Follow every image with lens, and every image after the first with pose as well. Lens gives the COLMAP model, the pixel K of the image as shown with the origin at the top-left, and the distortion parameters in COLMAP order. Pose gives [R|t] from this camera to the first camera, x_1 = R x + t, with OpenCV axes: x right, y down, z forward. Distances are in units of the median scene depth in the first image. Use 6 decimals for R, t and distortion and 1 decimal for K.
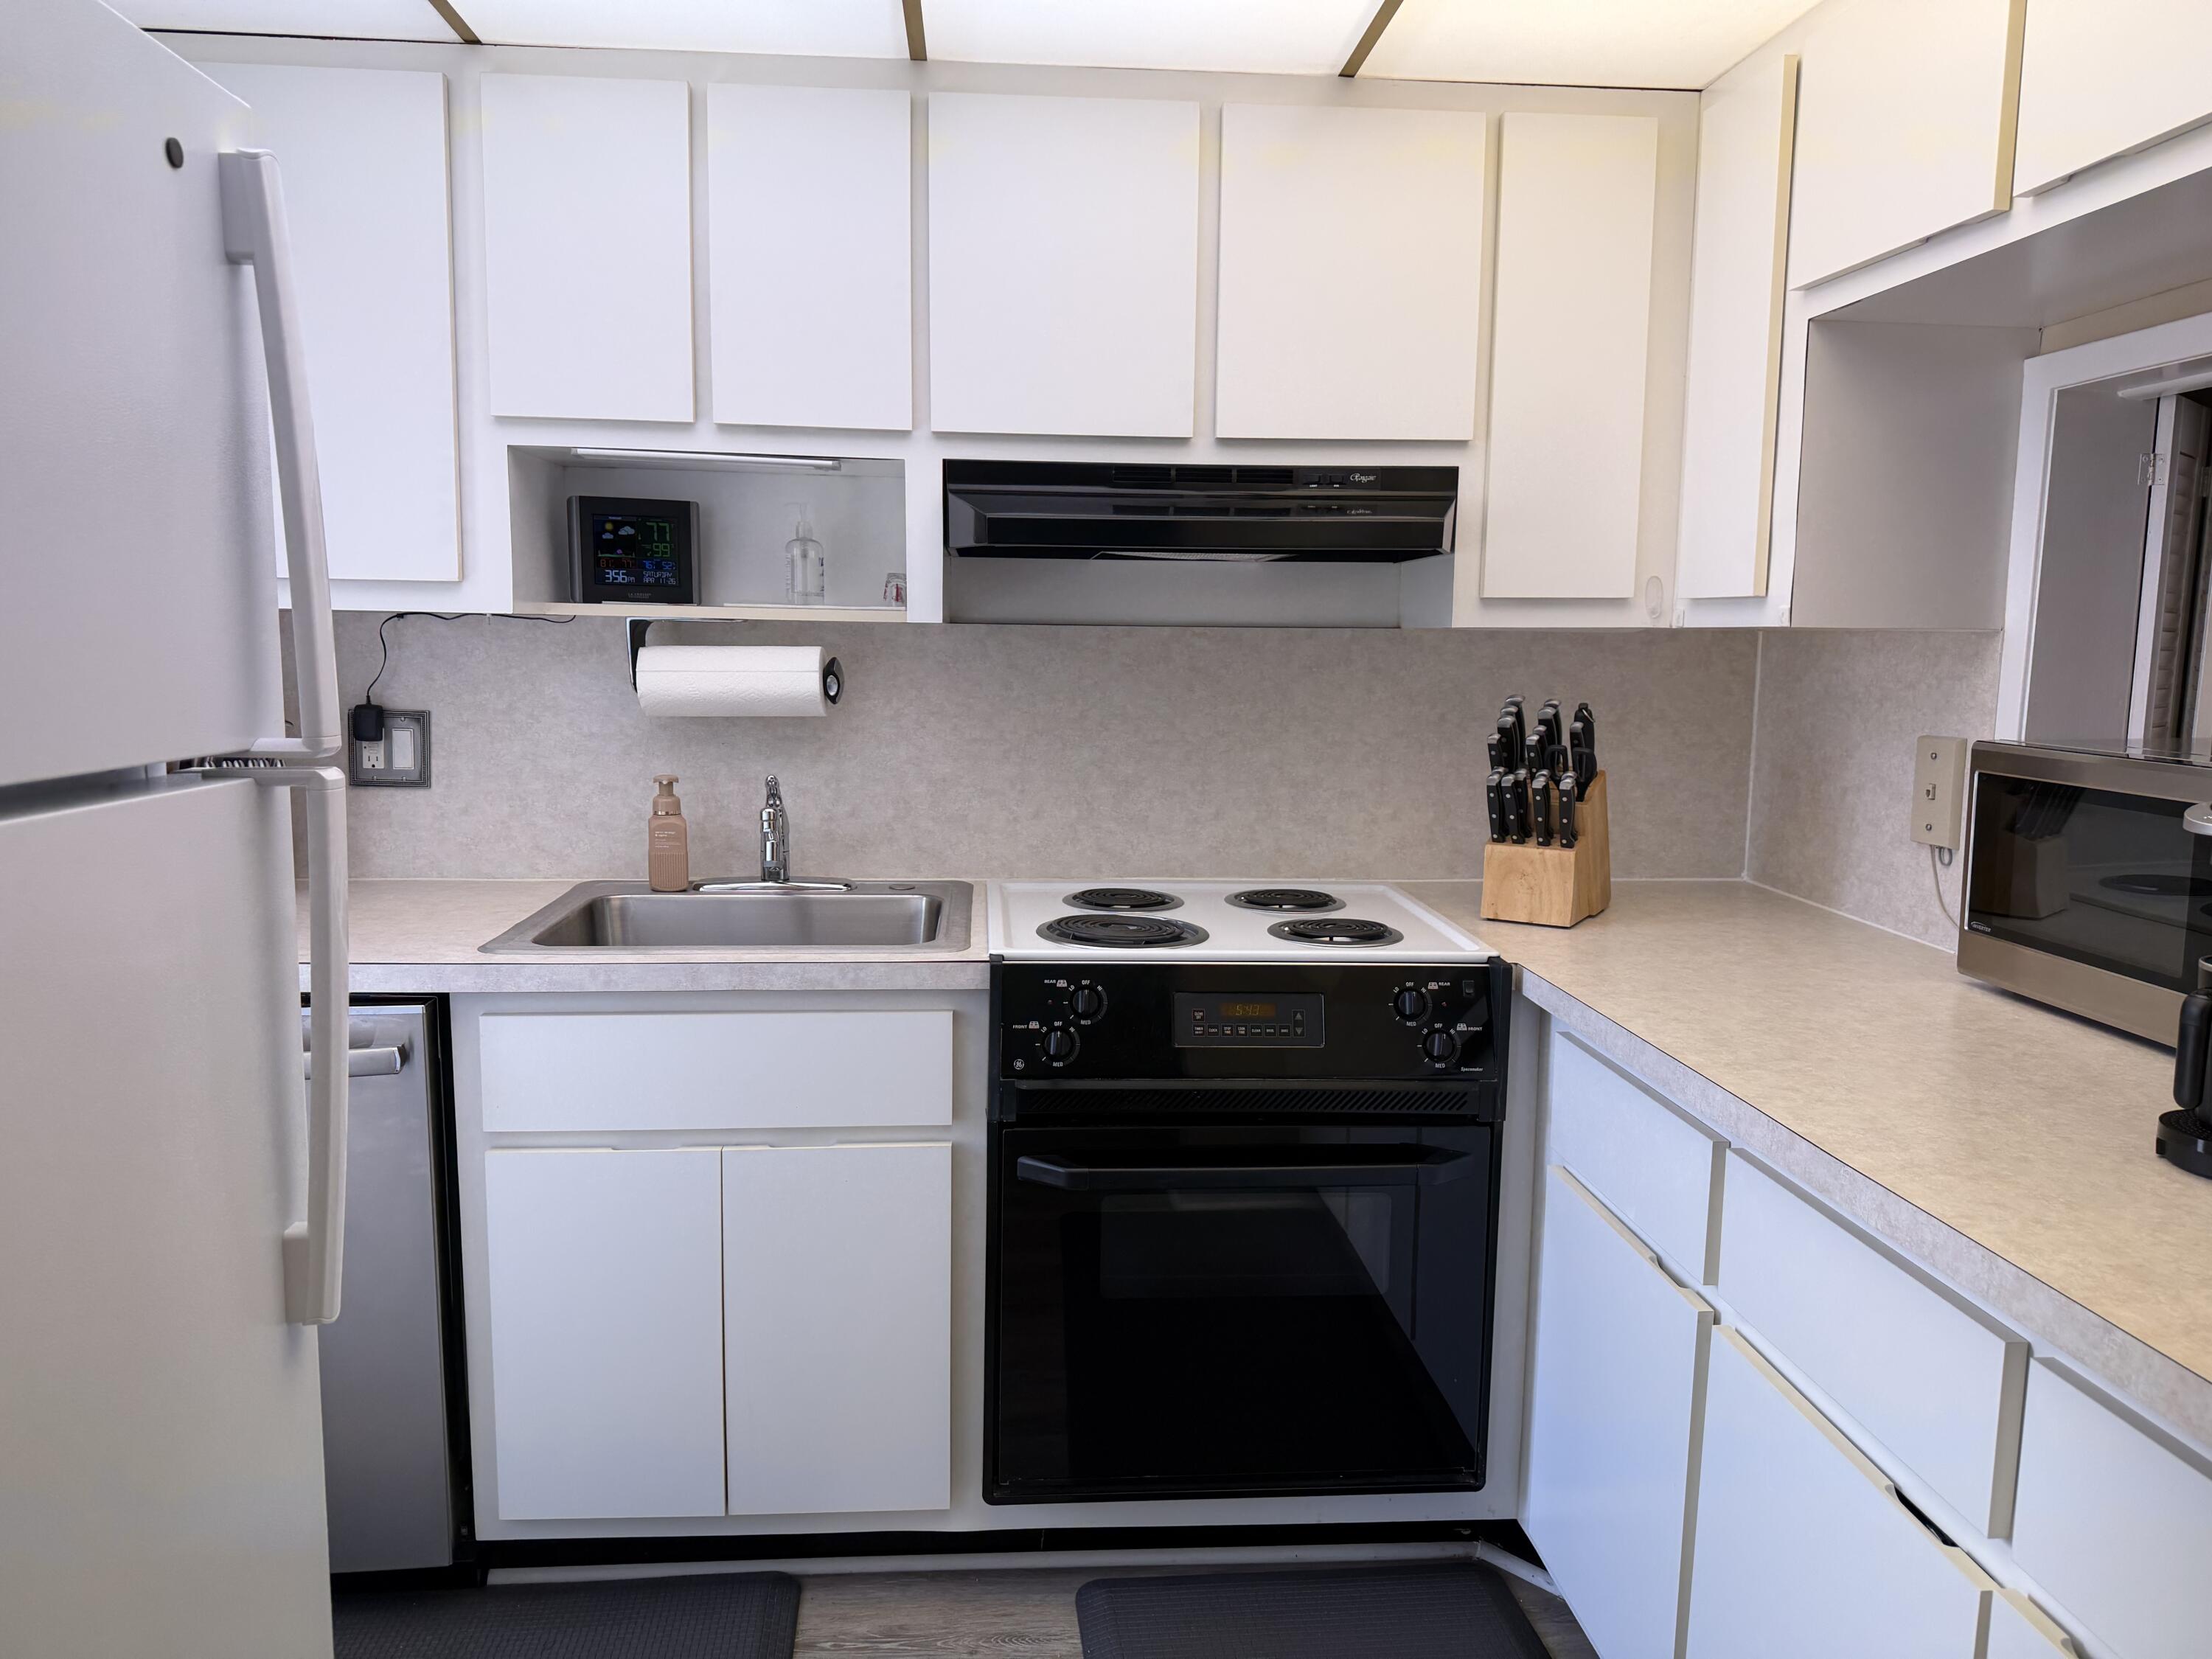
lens RADIAL K [[1555.0, 0, 1103.5], [0, 1555.0, 850.4], [0, 0, 1]] dist [0.165424, -0.264741]
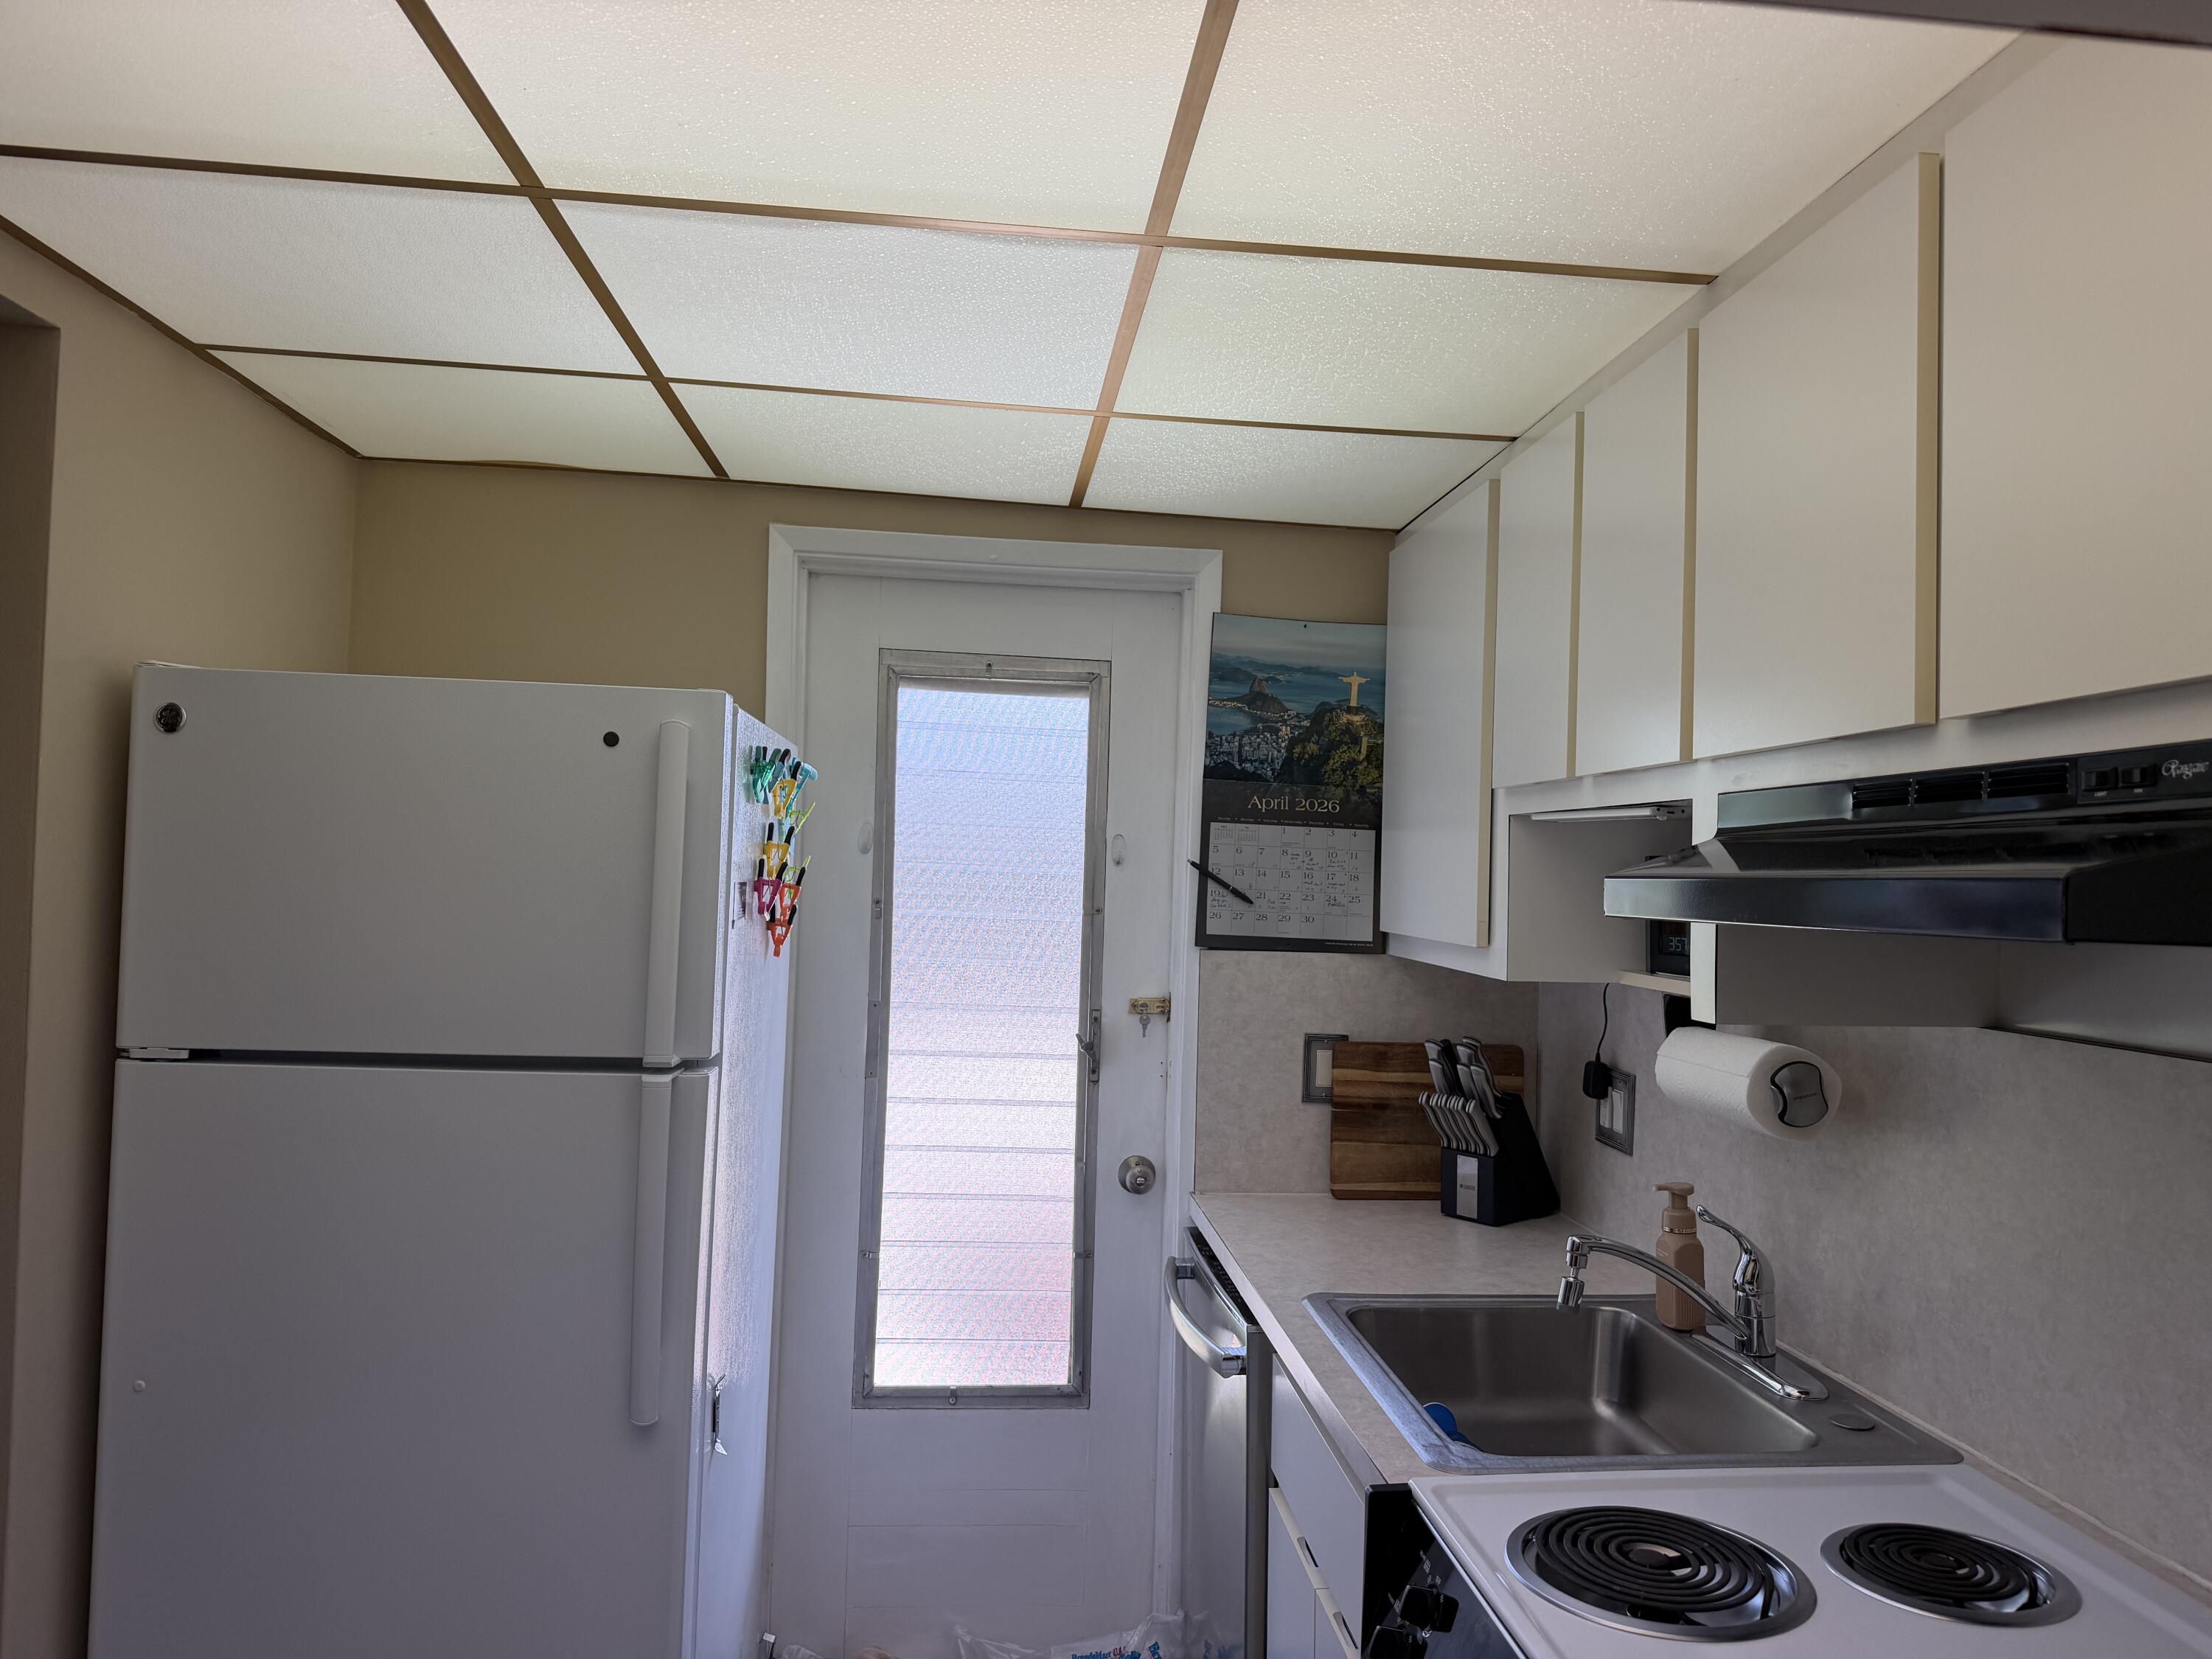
lens RADIAL K [[1555.0, 0, 1103.5], [0, 1555.0, 850.4], [0, 0, 1]] dist [0.165424, -0.264741]
pose [[0.014545, -0.029644, -0.999455, 0.600380], [-0.165993, 0.985619, -0.031650, -0.154541], [0.986020, 0.166363, 0.009415, 0.719369]]
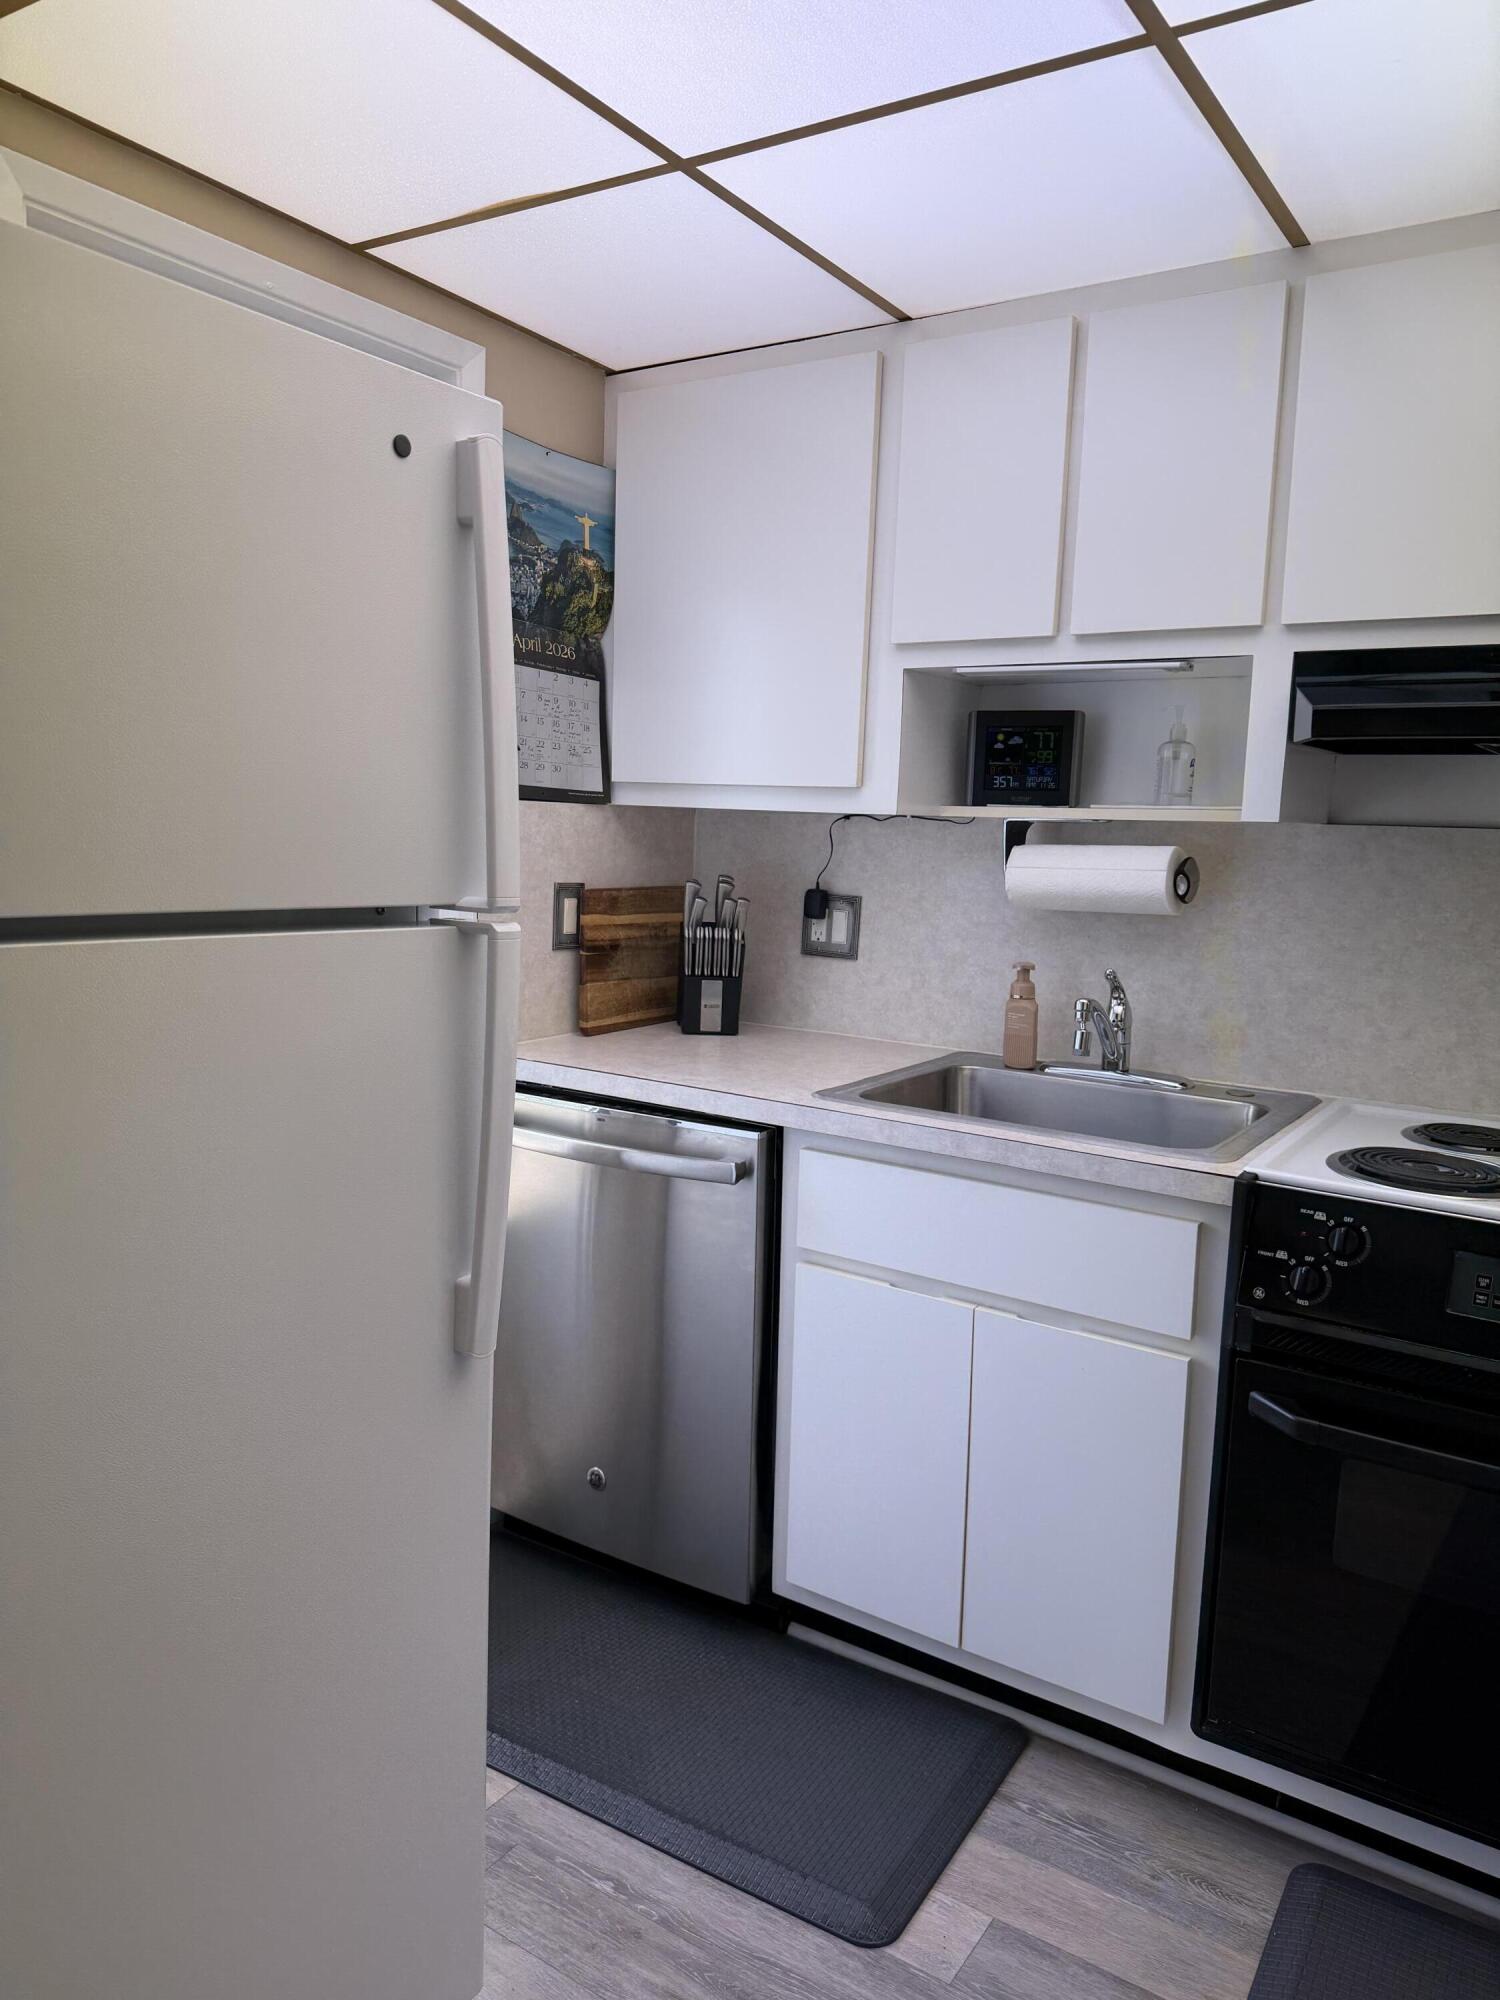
lens RADIAL K [[1401.6, 0, 746.1], [0, 1401.6, 1021.1], [0, 0, 1]] dist [0.107541, -0.145194]
pose [[0.788057, 0.098014, -0.607750, 0.181045], [-0.106032, 0.994100, 0.022833, -0.009872], [0.606402, 0.046447, 0.793800, 0.117783]]
